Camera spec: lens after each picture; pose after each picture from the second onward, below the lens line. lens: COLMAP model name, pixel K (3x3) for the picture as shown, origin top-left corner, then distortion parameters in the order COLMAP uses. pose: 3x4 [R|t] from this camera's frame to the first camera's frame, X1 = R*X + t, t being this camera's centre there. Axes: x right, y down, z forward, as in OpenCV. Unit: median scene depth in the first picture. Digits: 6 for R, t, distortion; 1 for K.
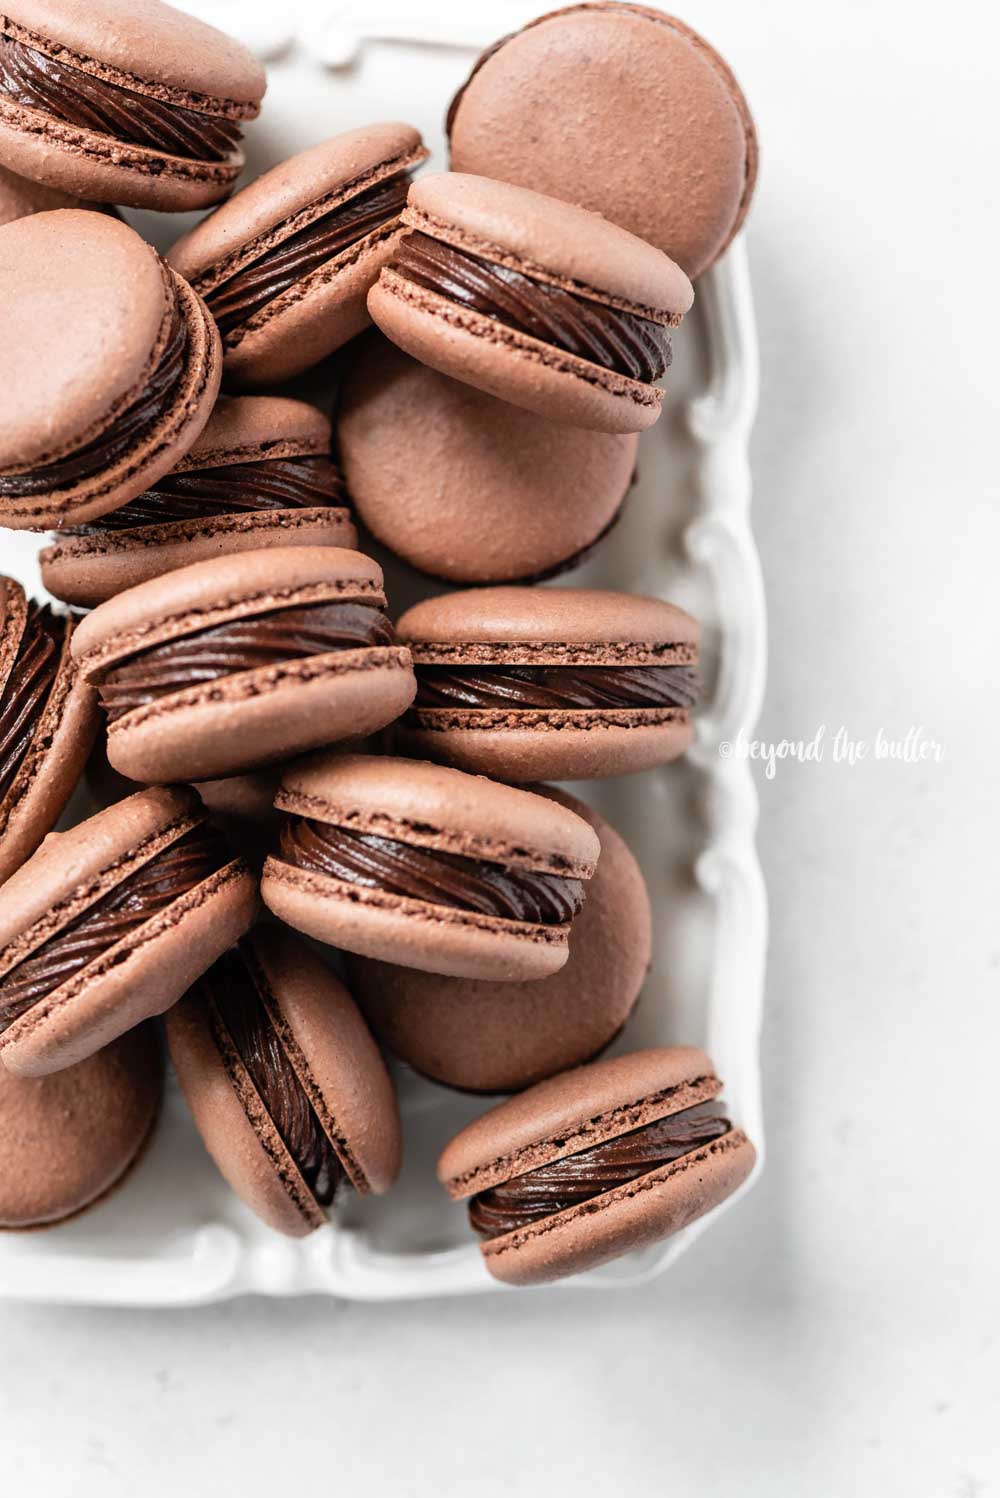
lens RADIAL K [[6700.8, 0, 505.5], [0, 6700.8, 757.8], [0, 0, 1]] dist [-0.223880, 0.000000]
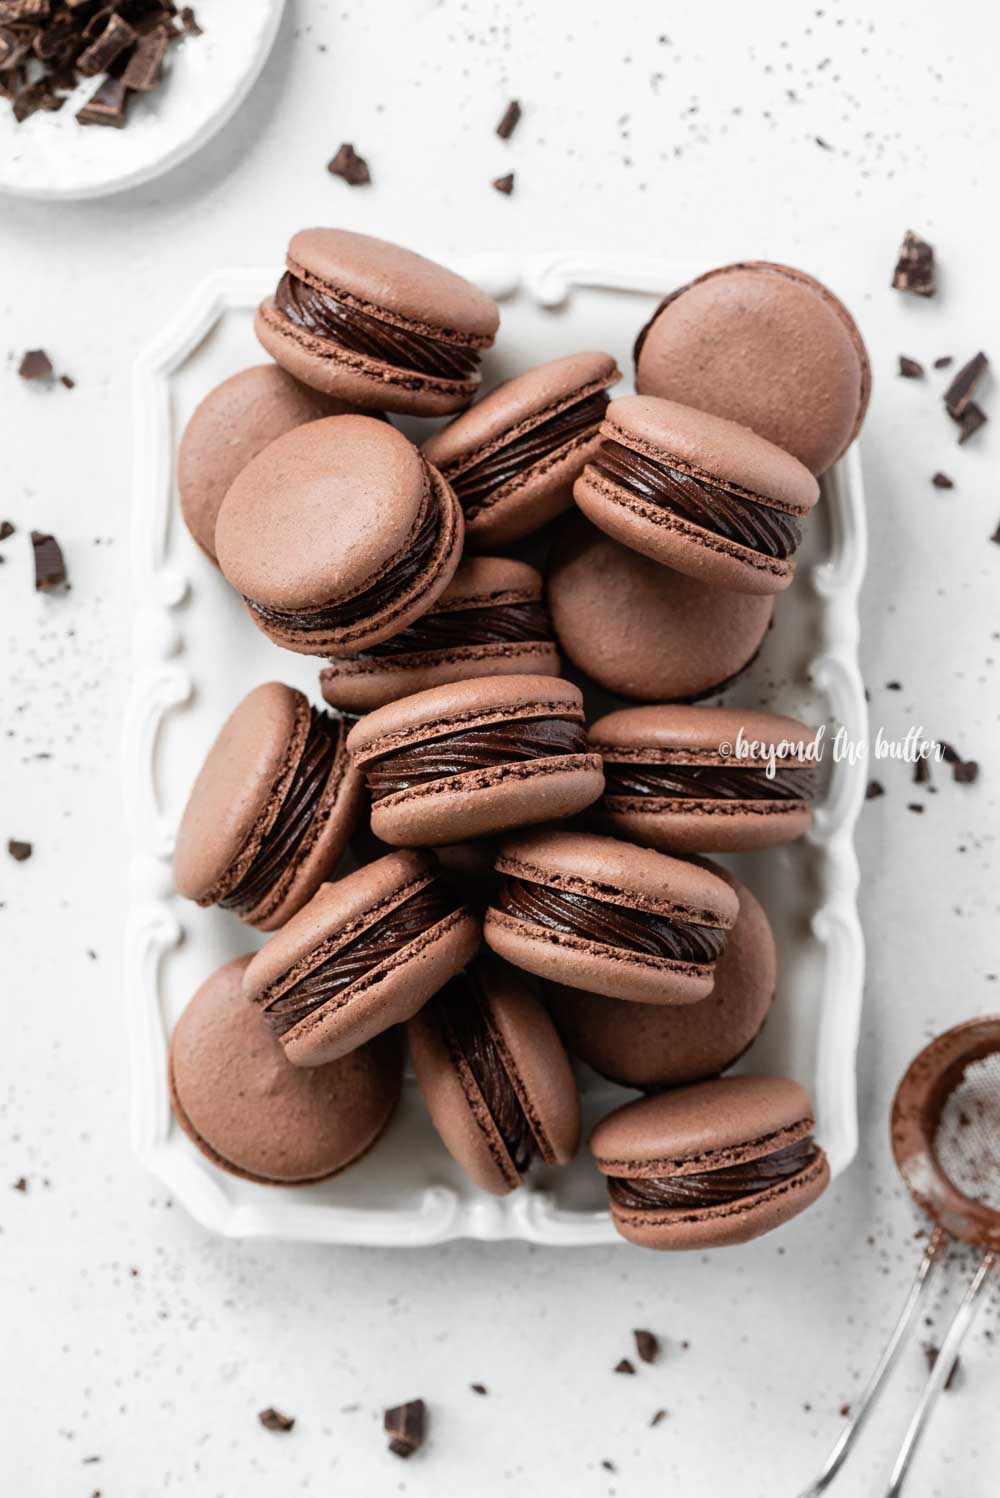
lens RADIAL K [[6700.8, 0, 495.5], [0, 6700.8, 745.8], [0, 0, 1]] dist [-0.223880, 0.000000]
pose [[0.999479, 0.023717, -0.021896, -0.005834], [-0.023809, 0.999709, -0.003950, -0.011849], [0.021796, 0.004470, 0.999752, -0.329386]]
